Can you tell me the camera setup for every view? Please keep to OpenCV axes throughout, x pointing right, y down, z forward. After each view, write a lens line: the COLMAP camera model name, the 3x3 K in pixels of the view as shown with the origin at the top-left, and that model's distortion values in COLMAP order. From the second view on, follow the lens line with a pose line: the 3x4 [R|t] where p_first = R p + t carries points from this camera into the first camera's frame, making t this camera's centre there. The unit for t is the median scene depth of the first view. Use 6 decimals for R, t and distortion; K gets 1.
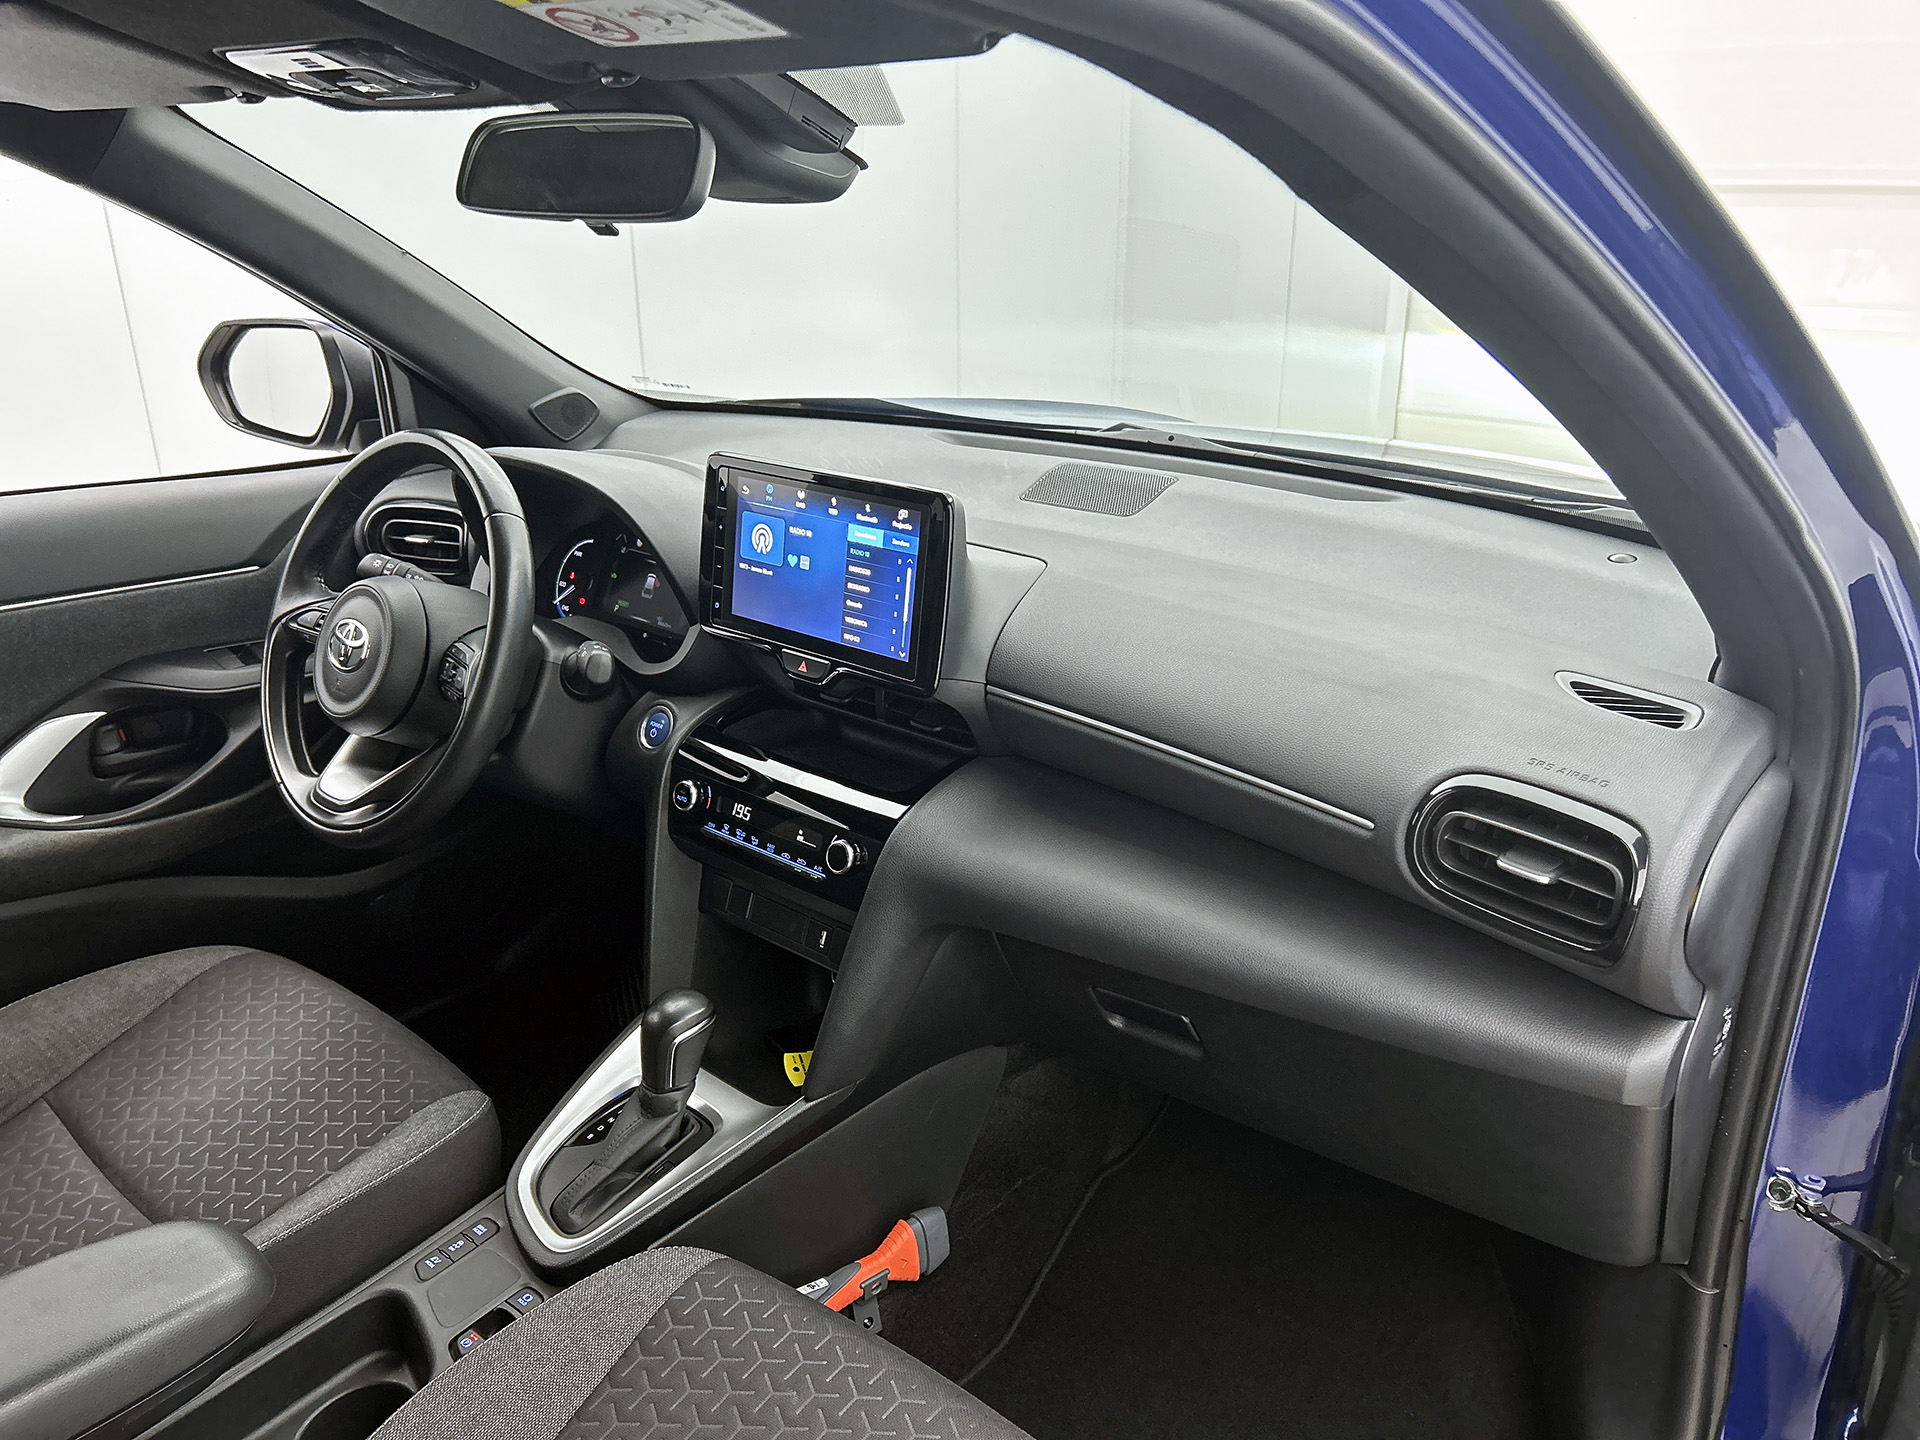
lens RADIAL K [[1467.8, 0, 973.6], [0, 1467.8, 723.8], [0, 0, 1]] dist [0.029290, -0.004707]
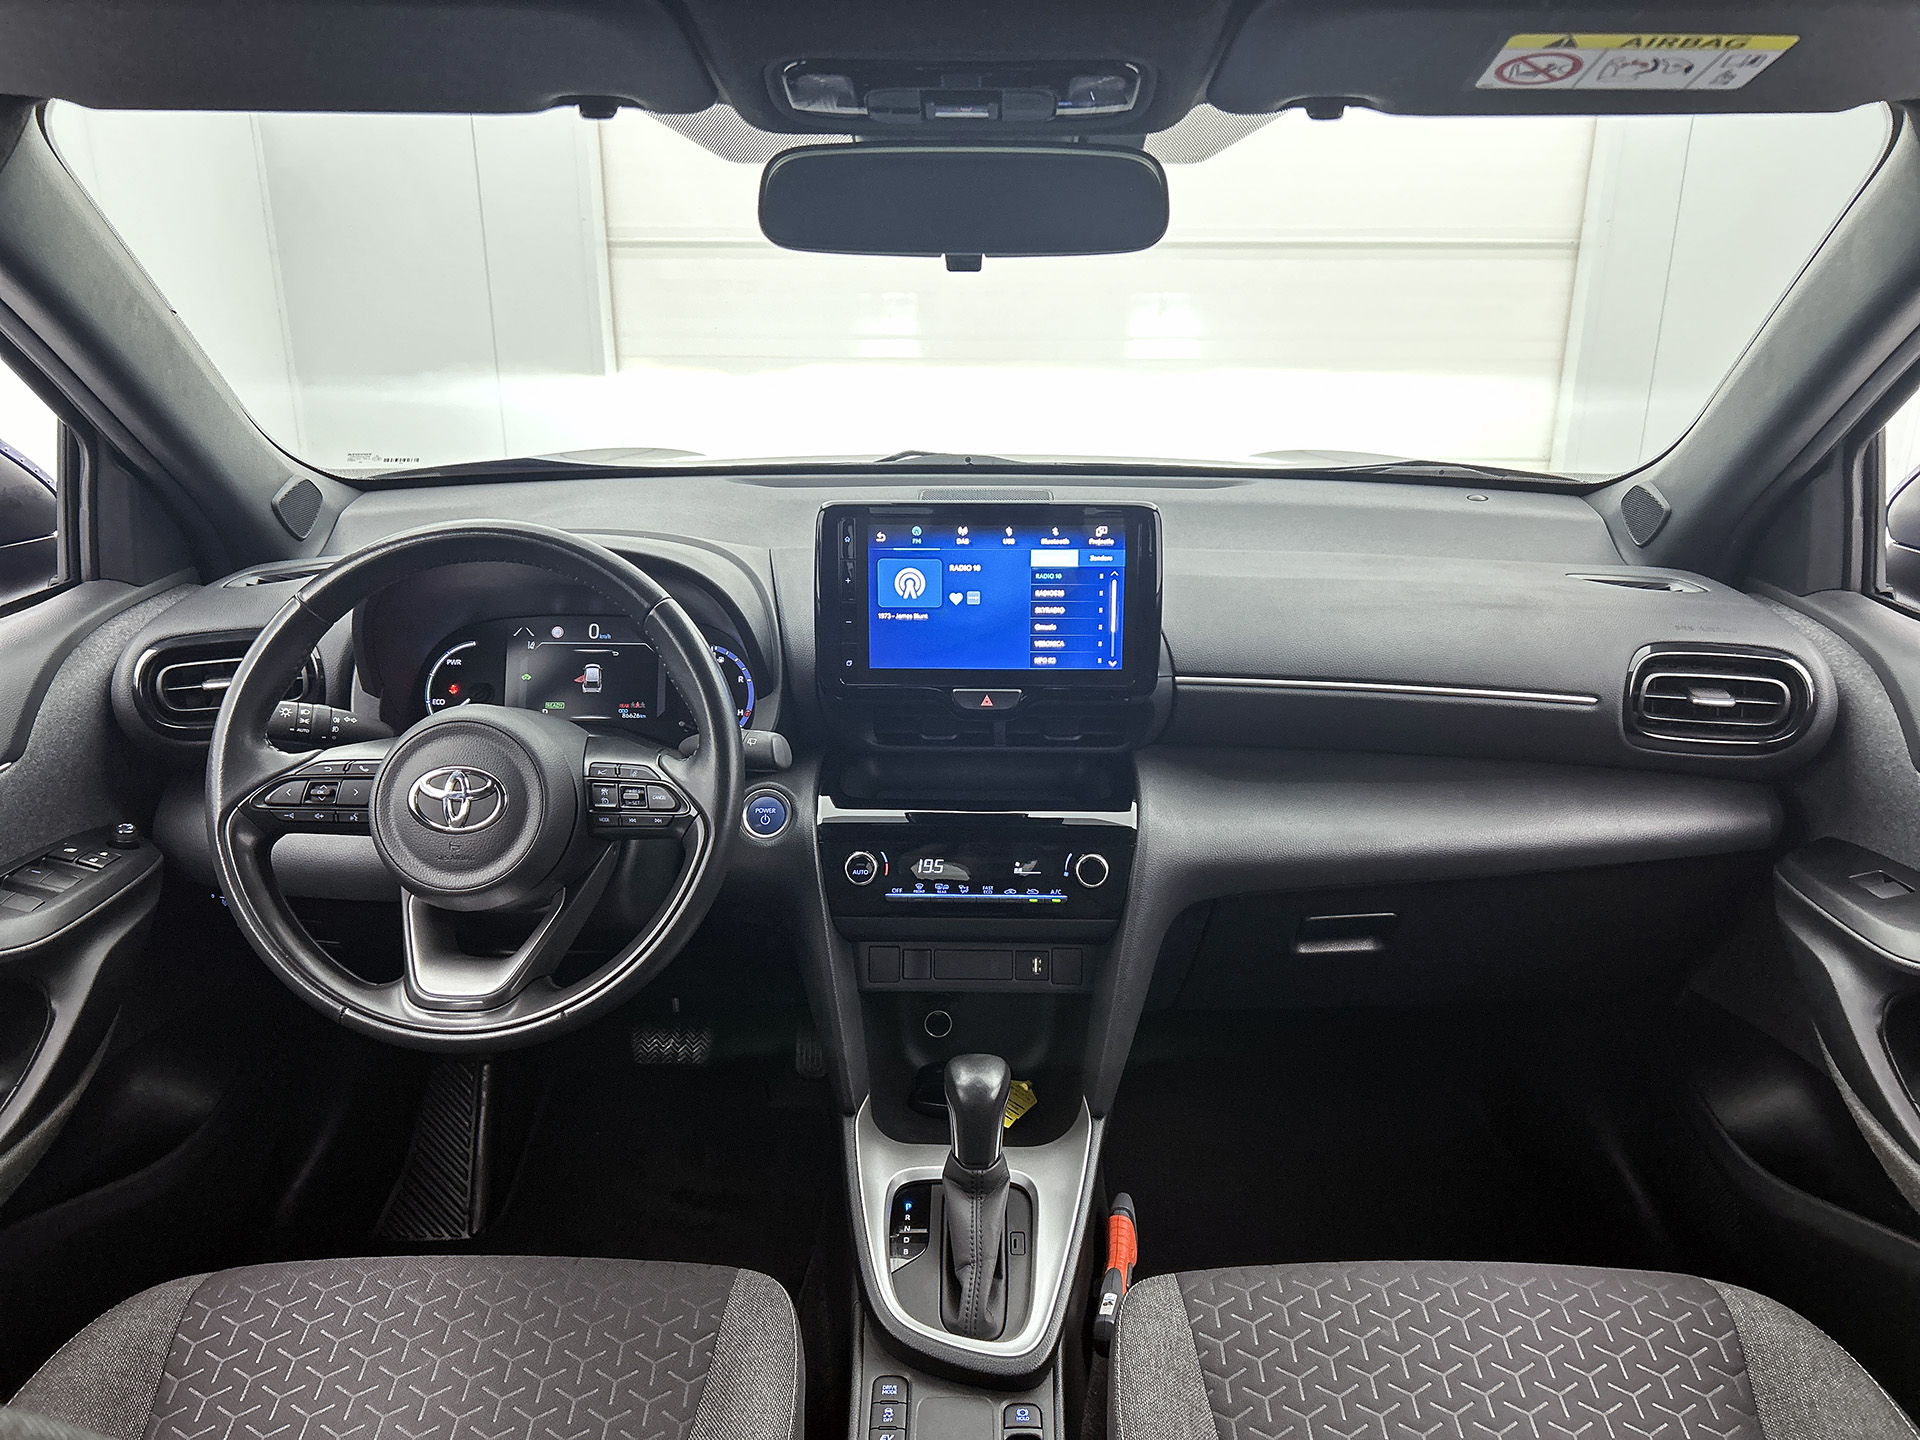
lens RADIAL K [[1467.8, 0, 973.6], [0, 1467.8, 723.8], [0, 0, 1]] dist [0.029290, -0.004707]
pose [[0.771006, -0.204531, 0.603089, -0.752497], [0.222573, 0.973843, 0.045725, -0.074243], [-0.596666, 0.098977, 0.796362, 0.224771]]
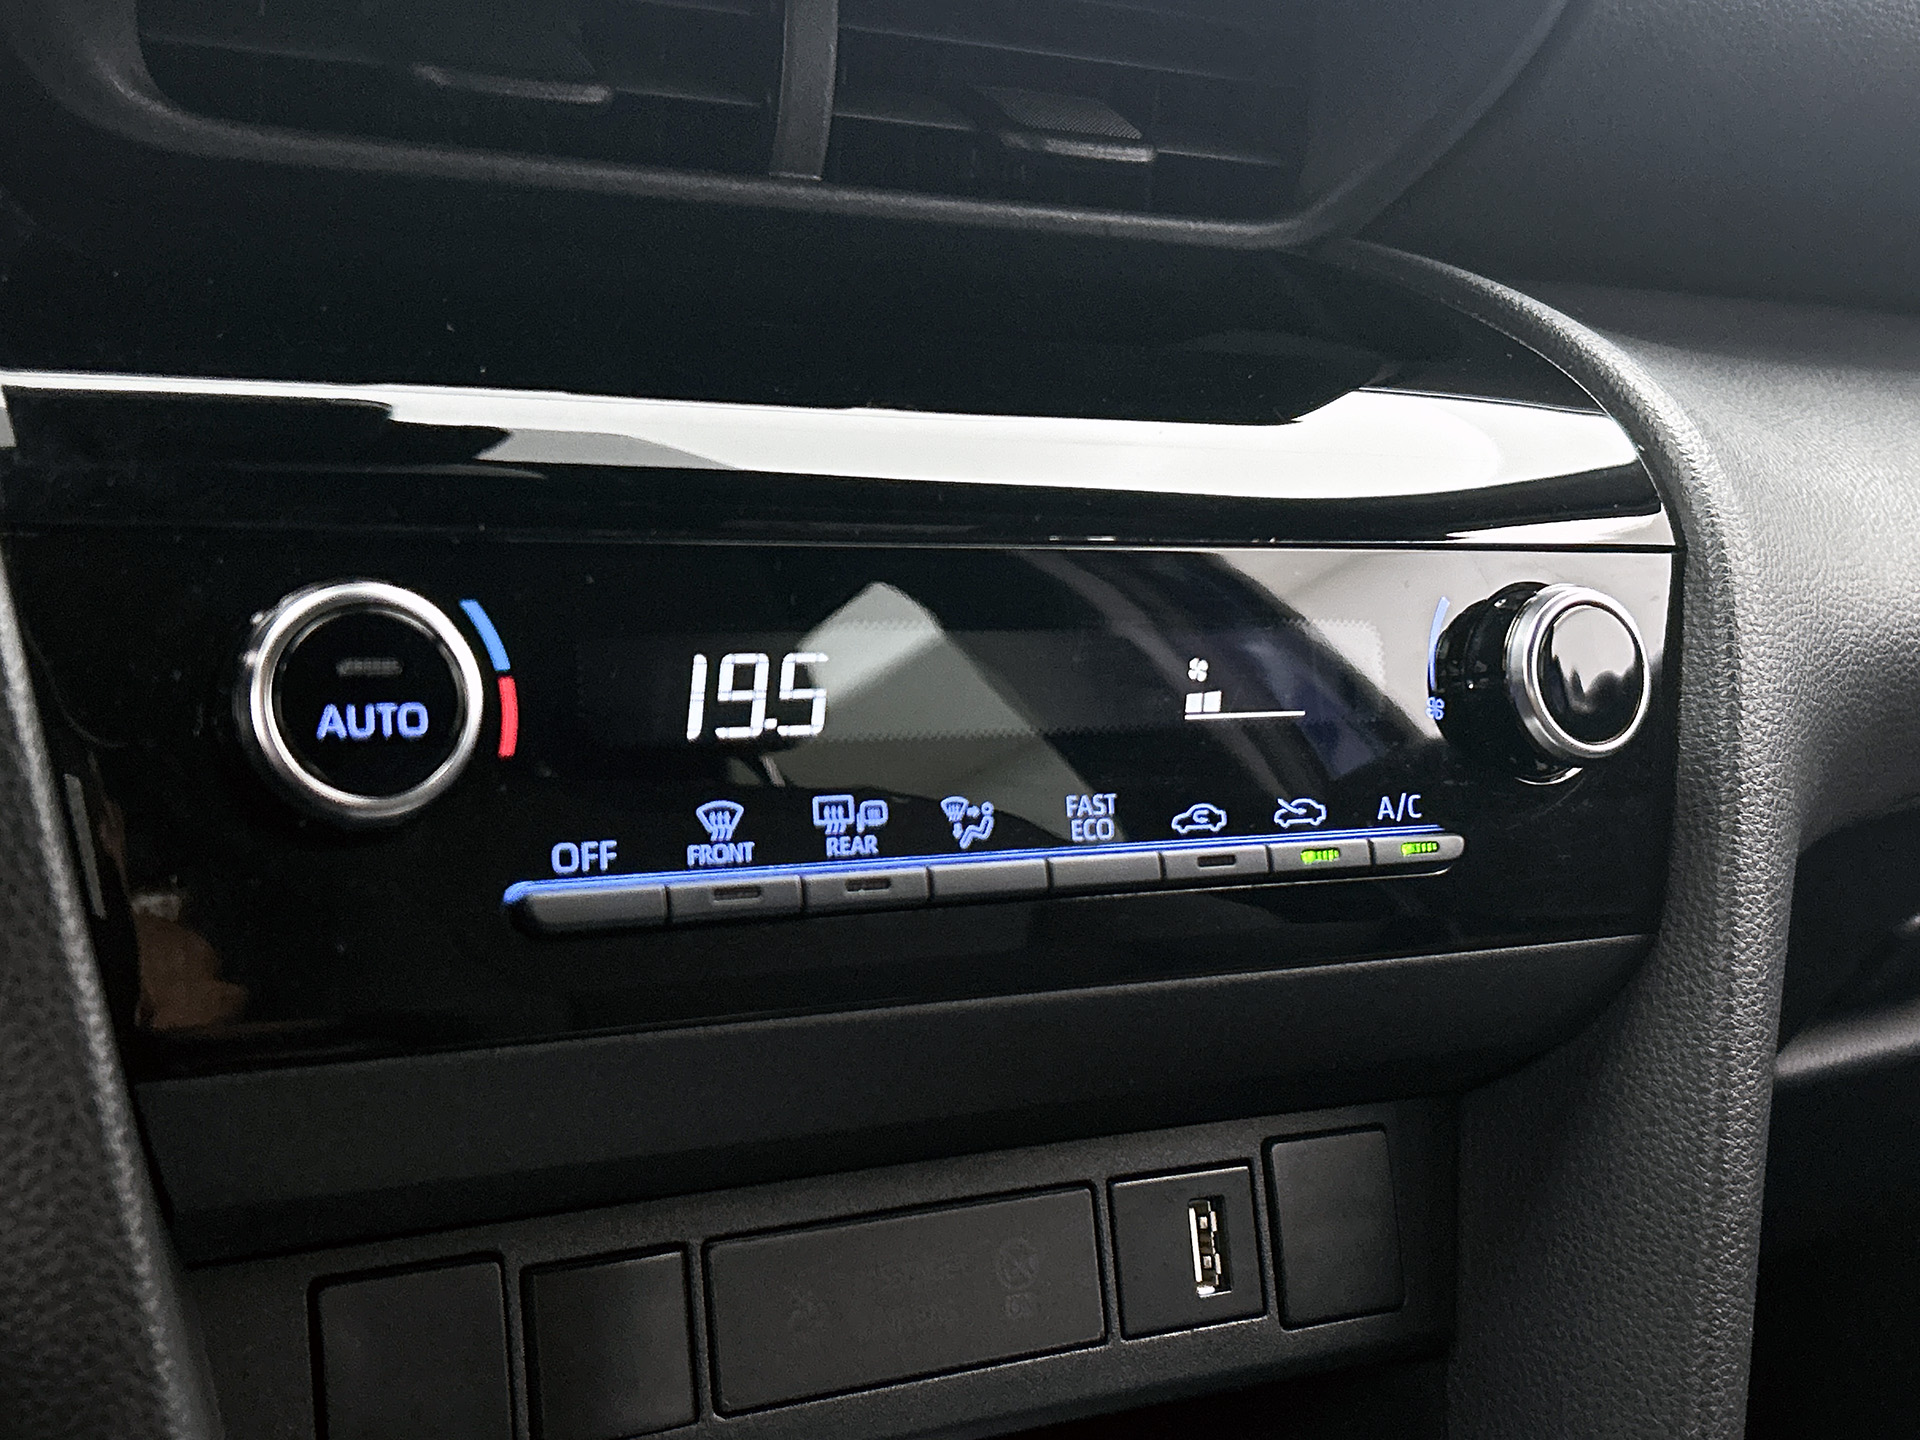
lens RADIAL K [[2375.1, 0, 960.0], [0, 2375.1, 720.0], [0, 0, 1]] dist [0.000936, 0.002255]
pose [[0.348792, -0.174374, 0.920835, -0.407036], [0.255221, 0.963077, 0.085701, 0.050258], [-0.901779, 0.205125, 0.380418, 0.959528]]
